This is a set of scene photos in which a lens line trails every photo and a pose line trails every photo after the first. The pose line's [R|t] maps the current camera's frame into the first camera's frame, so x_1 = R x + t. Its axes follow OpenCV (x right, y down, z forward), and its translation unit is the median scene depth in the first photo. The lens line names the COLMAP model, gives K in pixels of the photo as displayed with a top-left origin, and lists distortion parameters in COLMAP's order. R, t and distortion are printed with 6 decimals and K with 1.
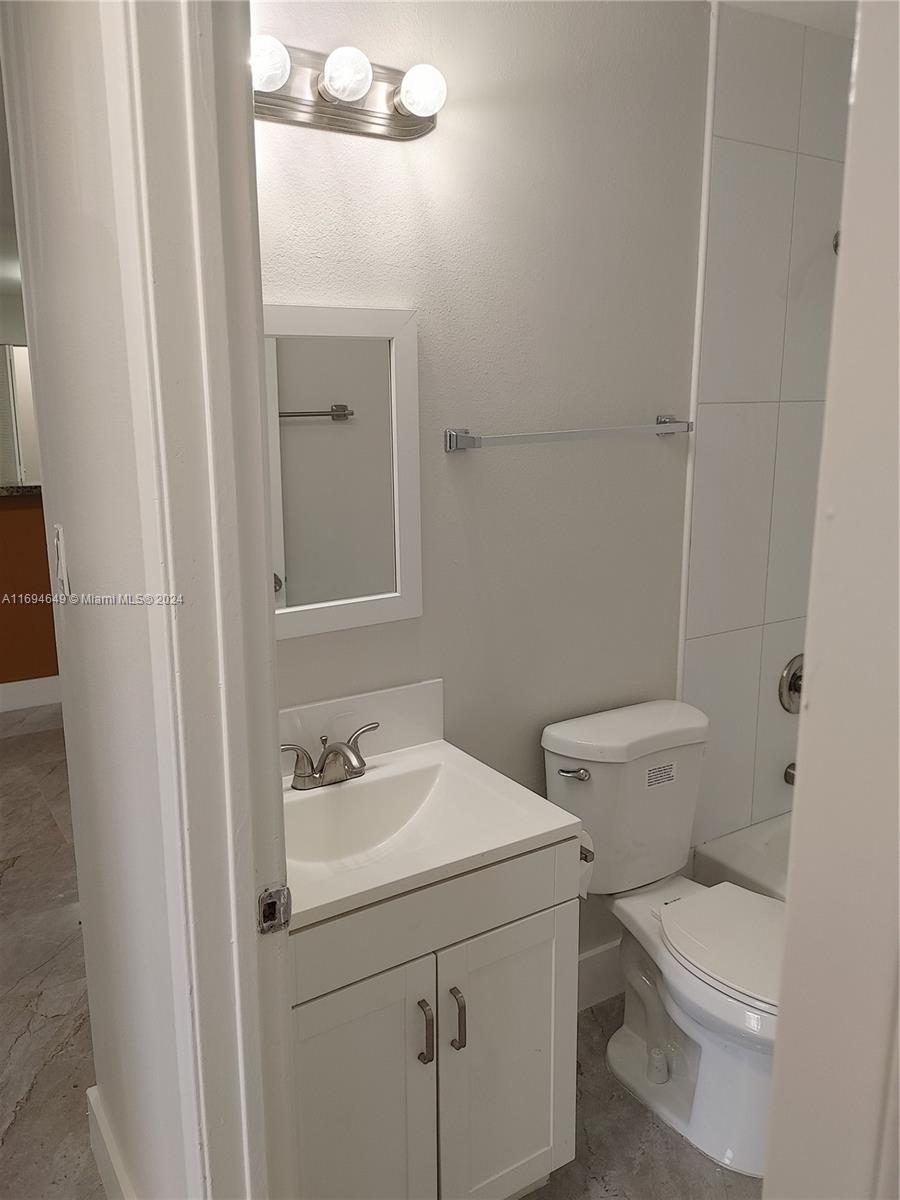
lens RADIAL K [[914.7, 0, 449.8], [0, 914.7, 600.1], [0, 0, 1]] dist [0.071898, -0.089912]
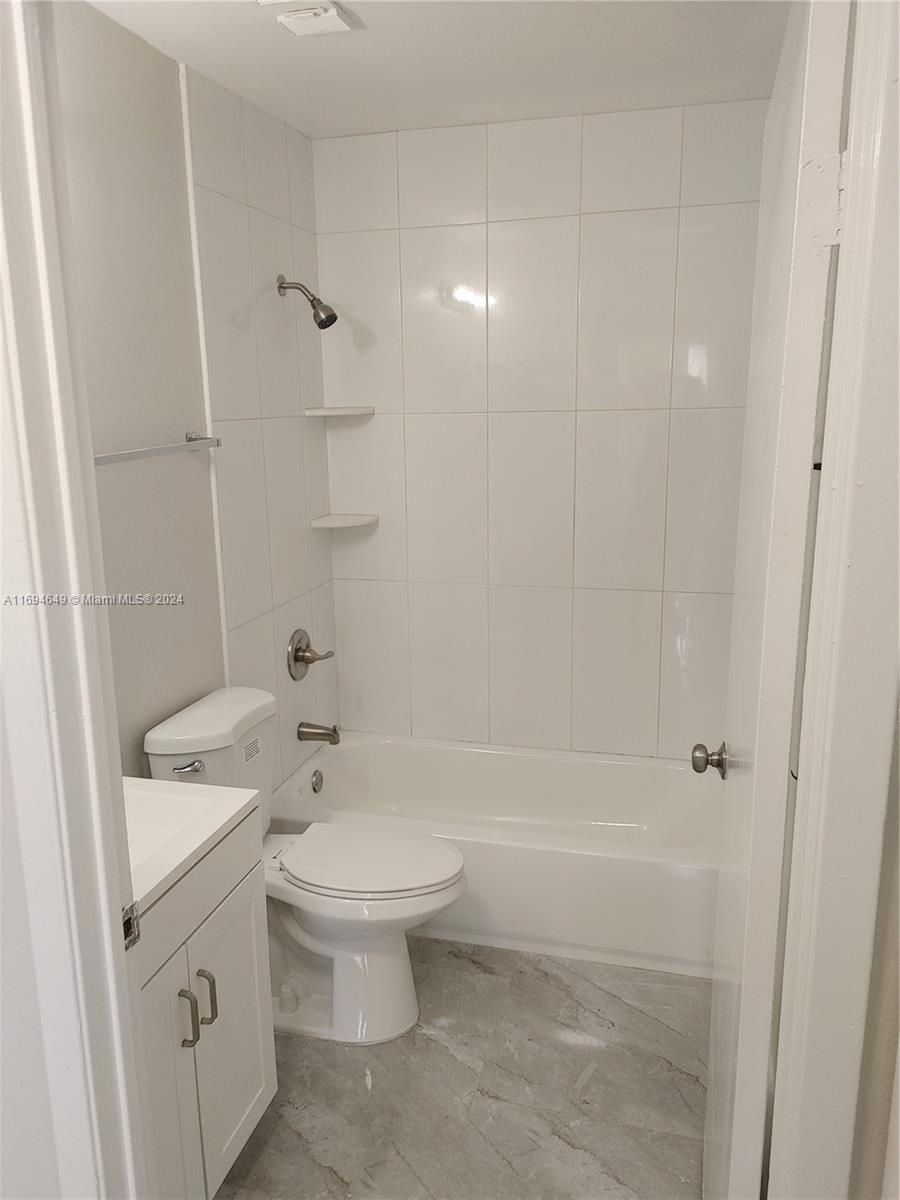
lens RADIAL K [[914.7, 0, 449.9], [0, 914.7, 599.5], [0, 0, 1]] dist [0.071898, -0.089912]
pose [[0.740175, -0.143767, 0.656866, -0.309626], [0.146925, 0.987850, 0.050650, -0.014463], [-0.656167, 0.059020, 0.752305, -0.023158]]
